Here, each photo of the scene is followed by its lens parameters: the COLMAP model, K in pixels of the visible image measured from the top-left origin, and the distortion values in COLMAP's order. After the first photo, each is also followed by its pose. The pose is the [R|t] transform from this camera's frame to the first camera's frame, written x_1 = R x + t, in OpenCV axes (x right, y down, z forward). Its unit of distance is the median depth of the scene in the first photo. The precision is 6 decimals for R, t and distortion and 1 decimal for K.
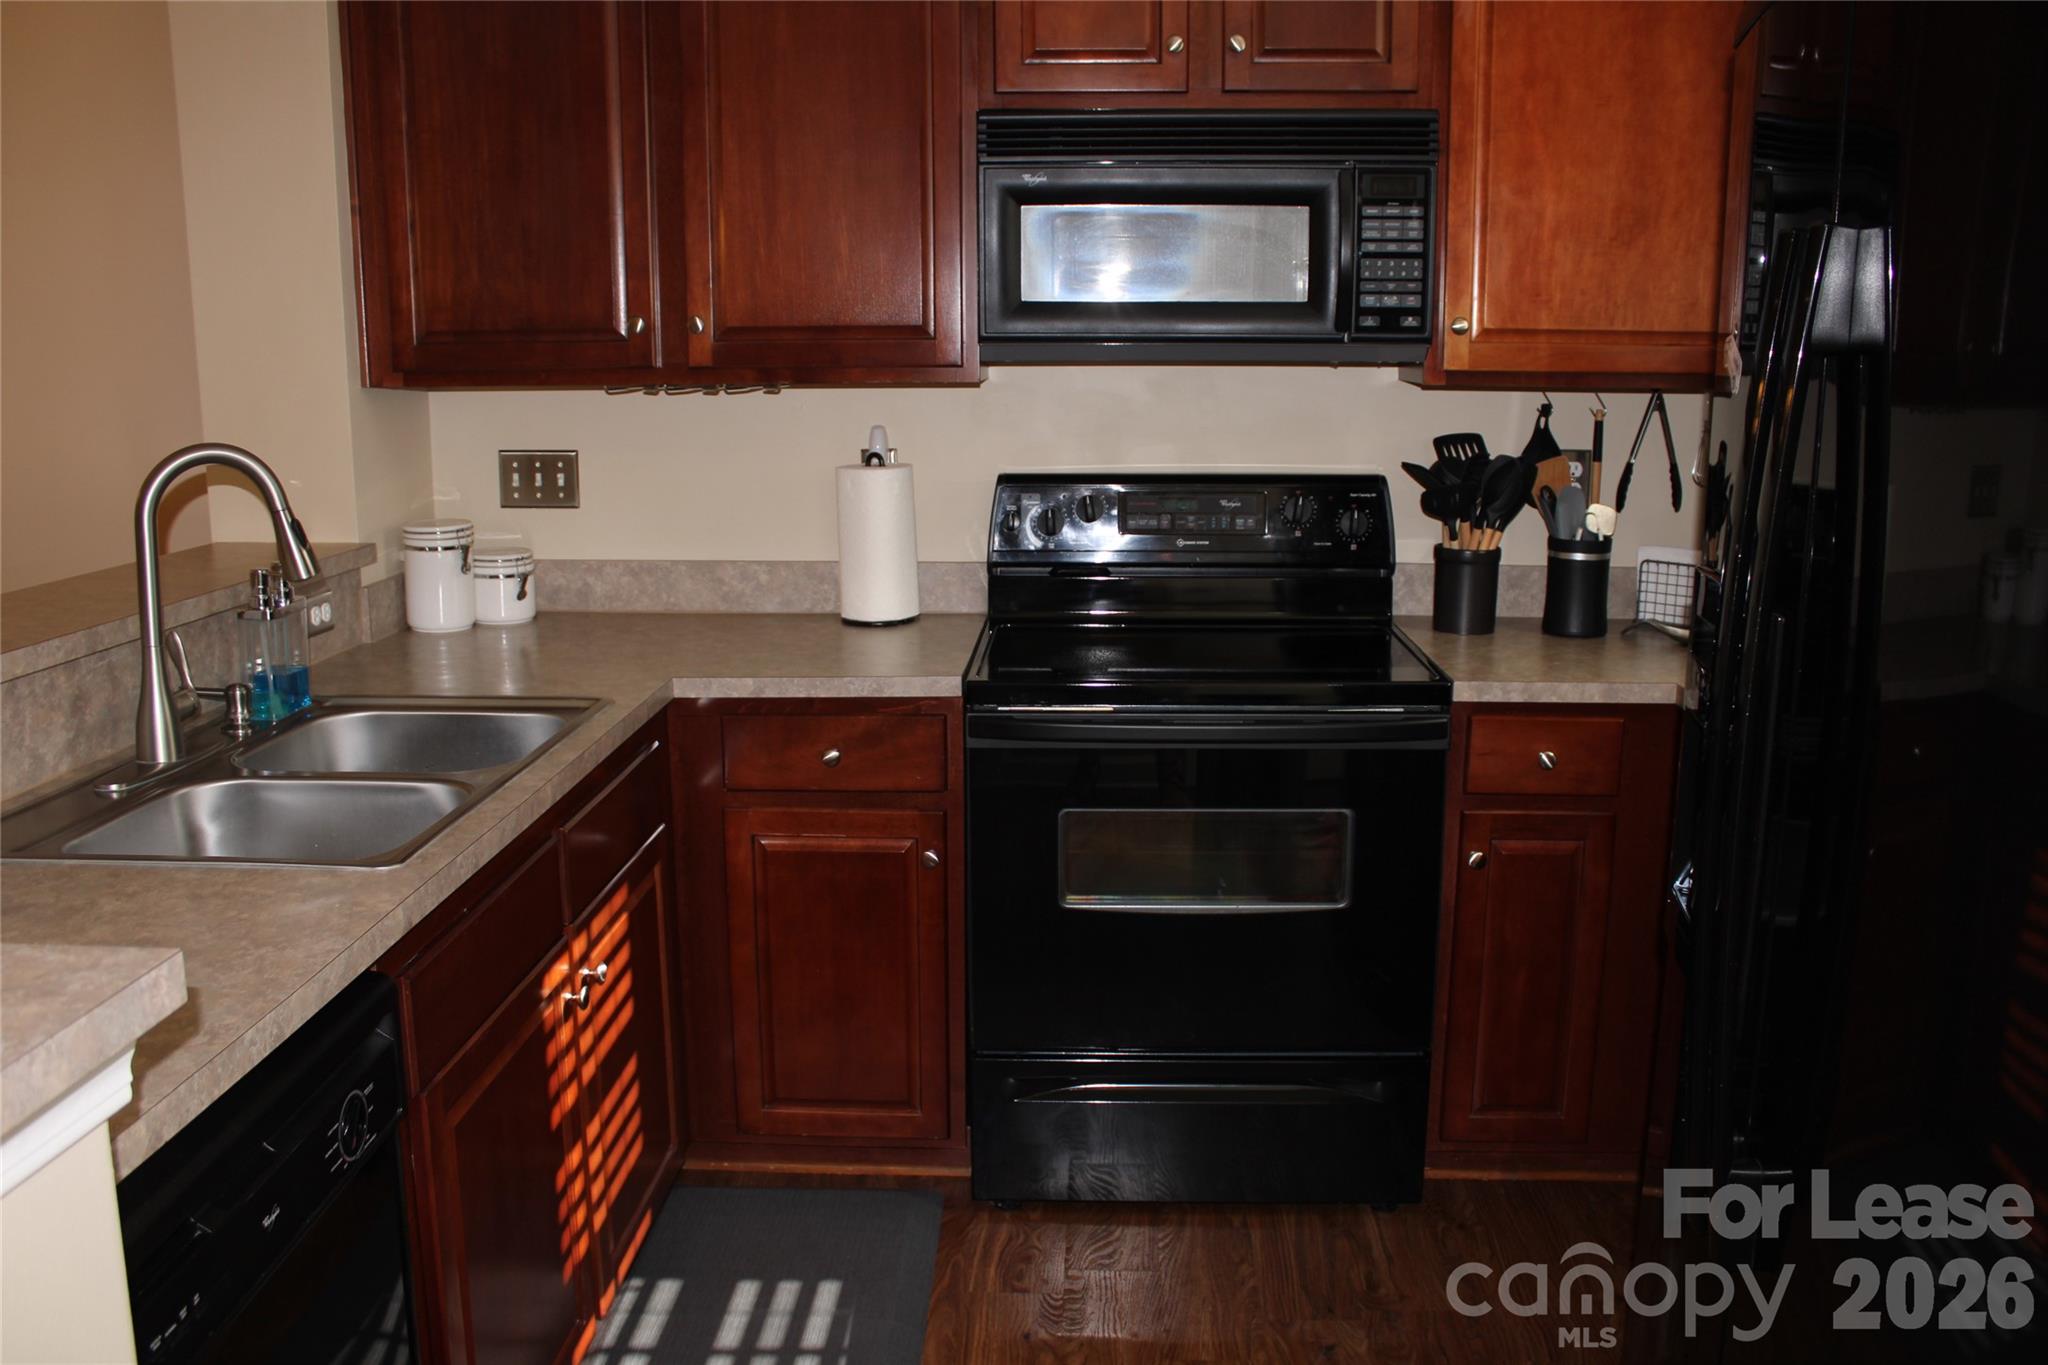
lens RADIAL K [[1697.3, 0, 1029.5], [0, 1697.3, 683.1], [0, 0, 1]] dist [-0.167001, 0.149589]
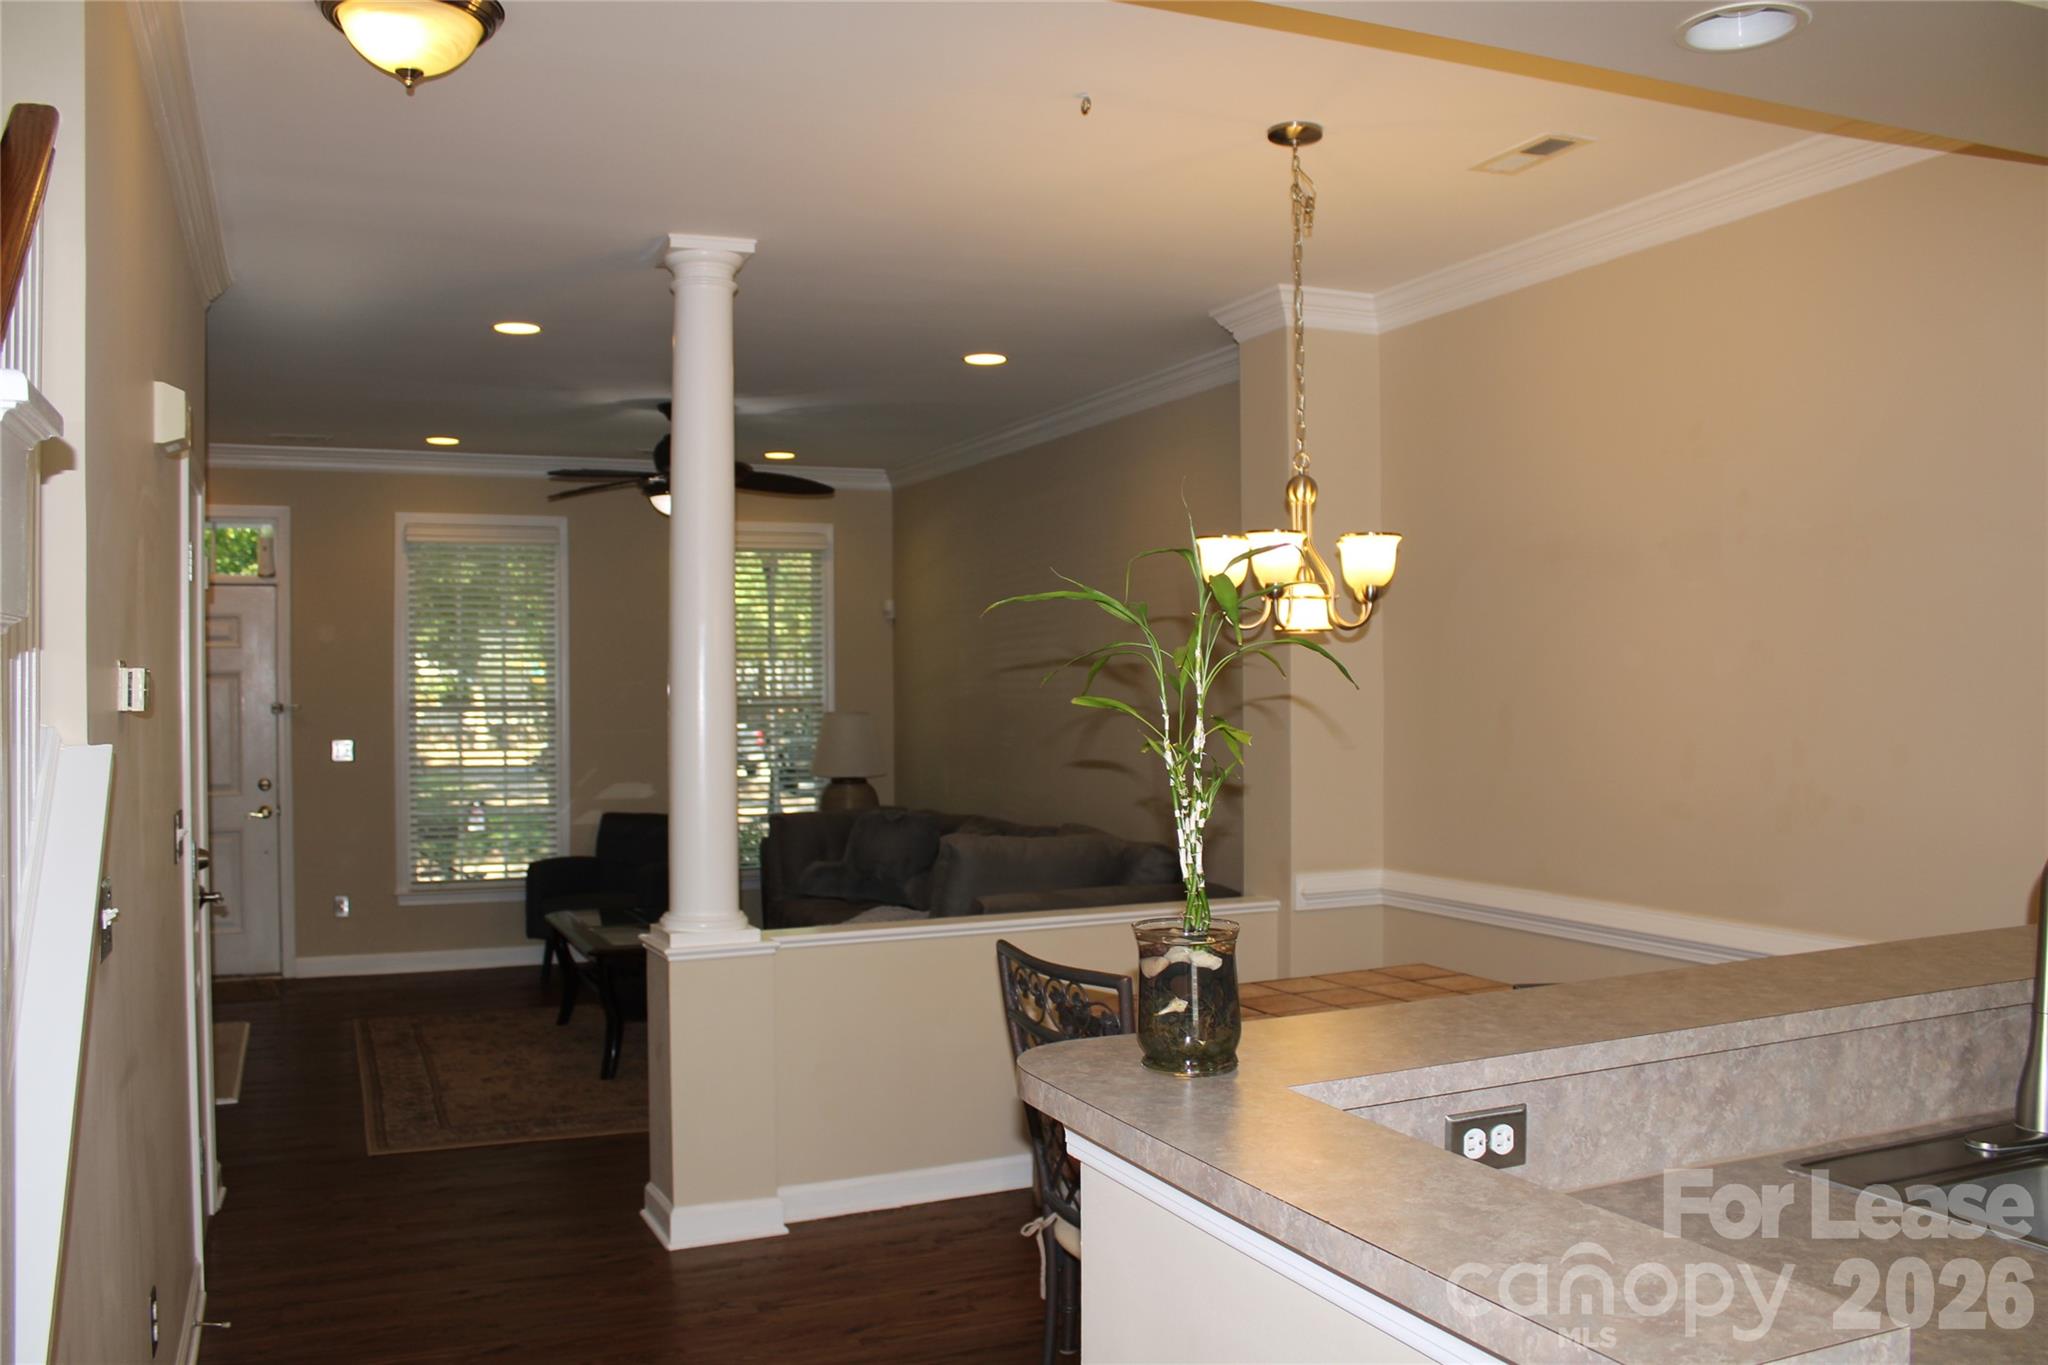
lens RADIAL K [[1697.3, 0, 1029.5], [0, 1697.3, 683.1], [0, 0, 1]] dist [-0.167001, 0.149589]
pose [[0.443621, -0.004554, -0.896203, 0.059198], [-0.172443, 0.980868, -0.090344, -0.017988], [0.879468, 0.194622, 0.434348, -0.012213]]
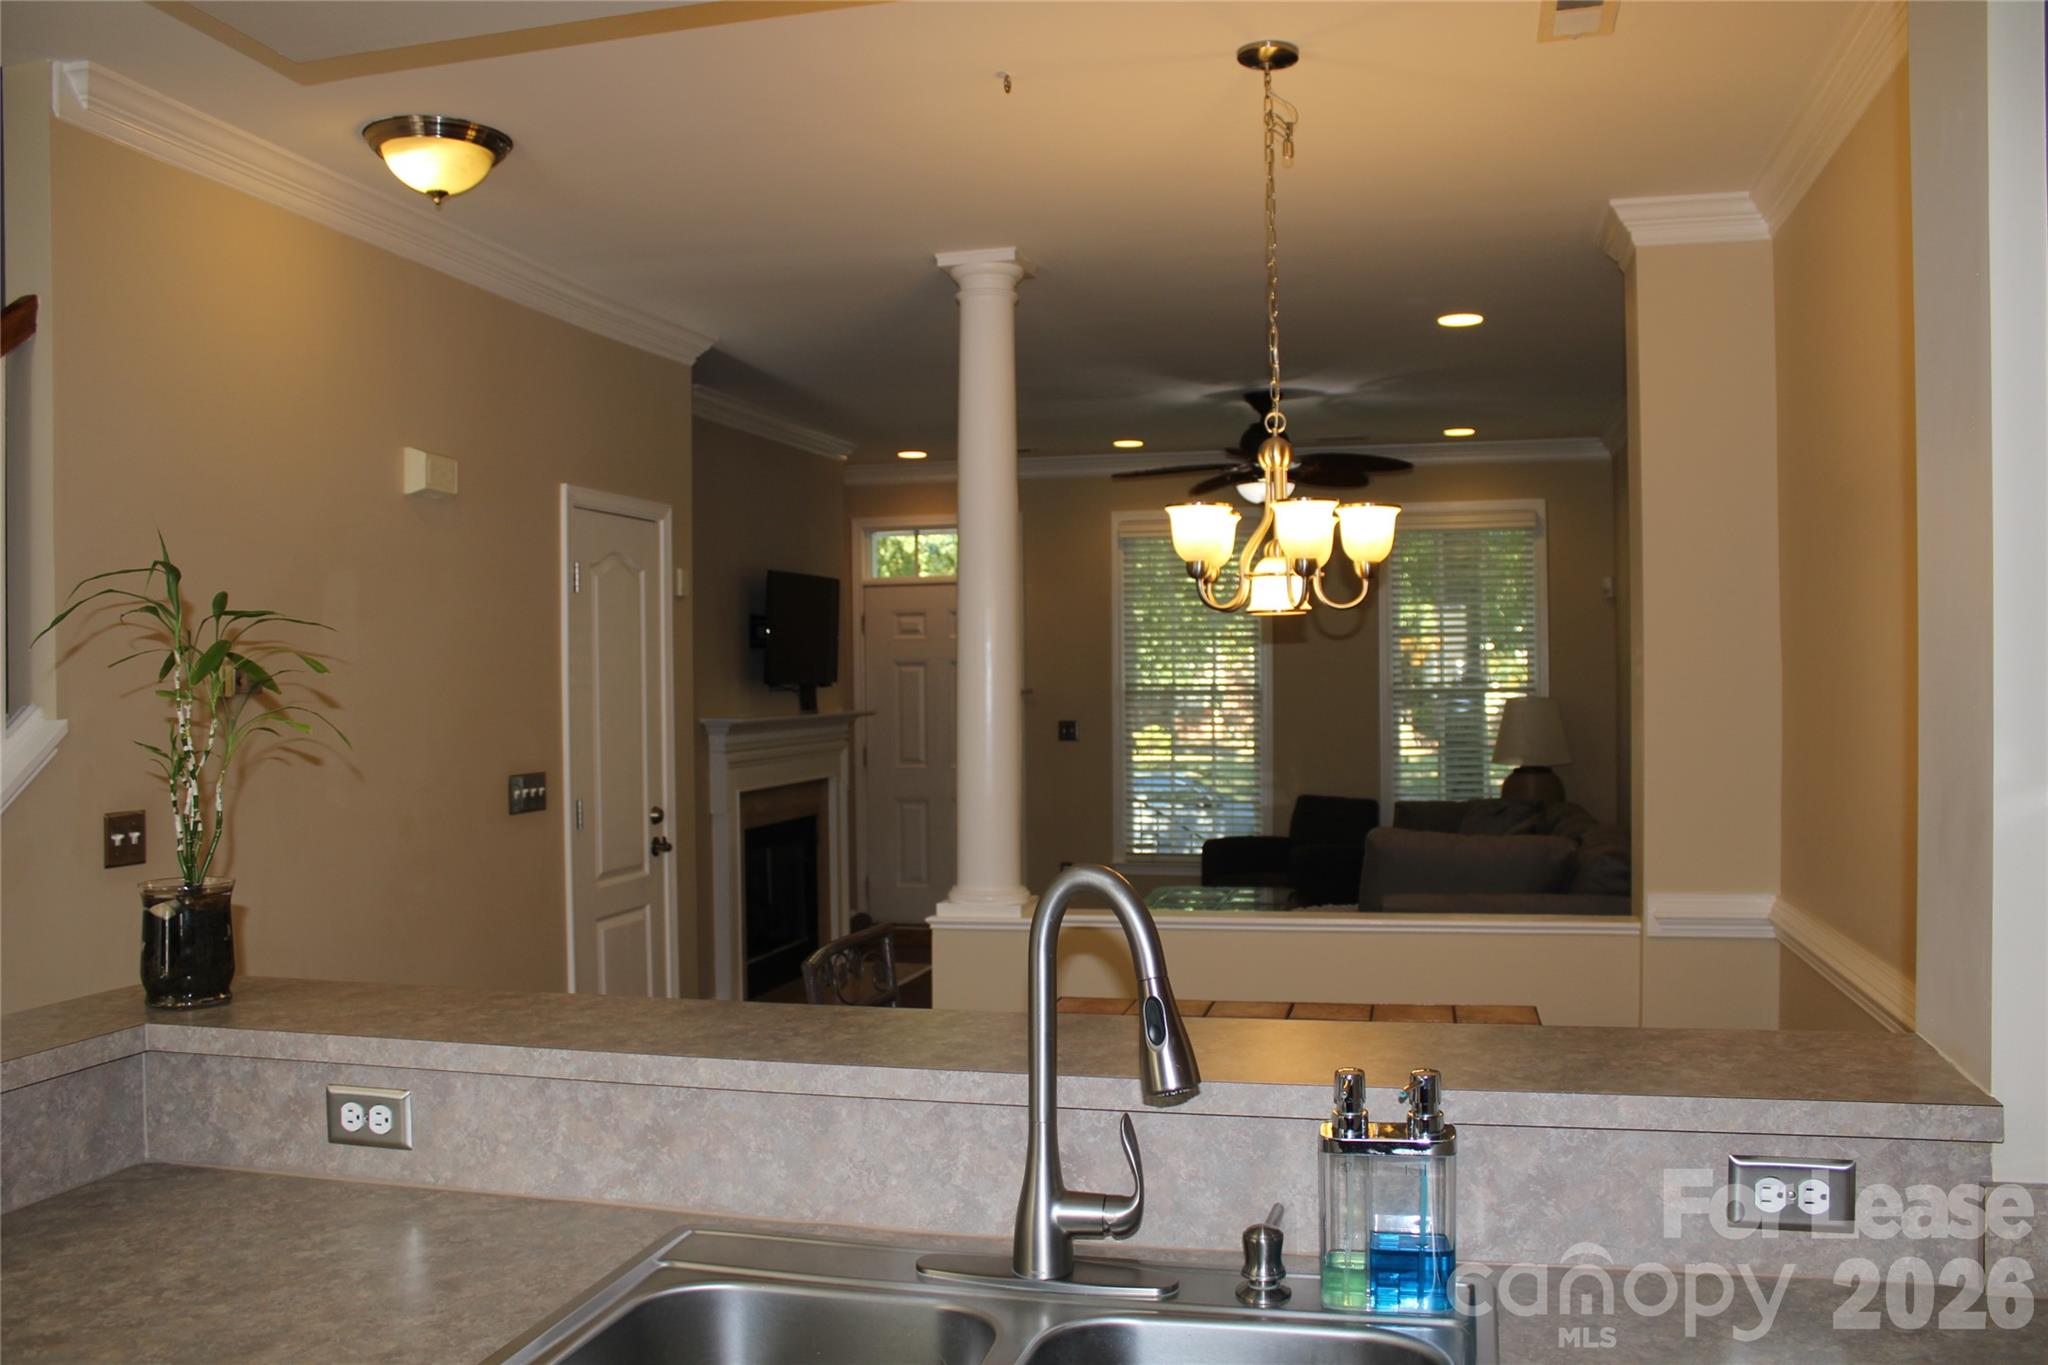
lens RADIAL K [[1697.3, 0, 1029.5], [0, 1697.3, 683.1], [0, 0, 1]] dist [-0.167001, 0.149589]
pose [[-0.200554, 0.005043, -0.979670, 0.160455], [-0.185895, 0.981624, 0.043109, -0.188530], [0.961884, 0.190761, -0.195931, 0.837546]]
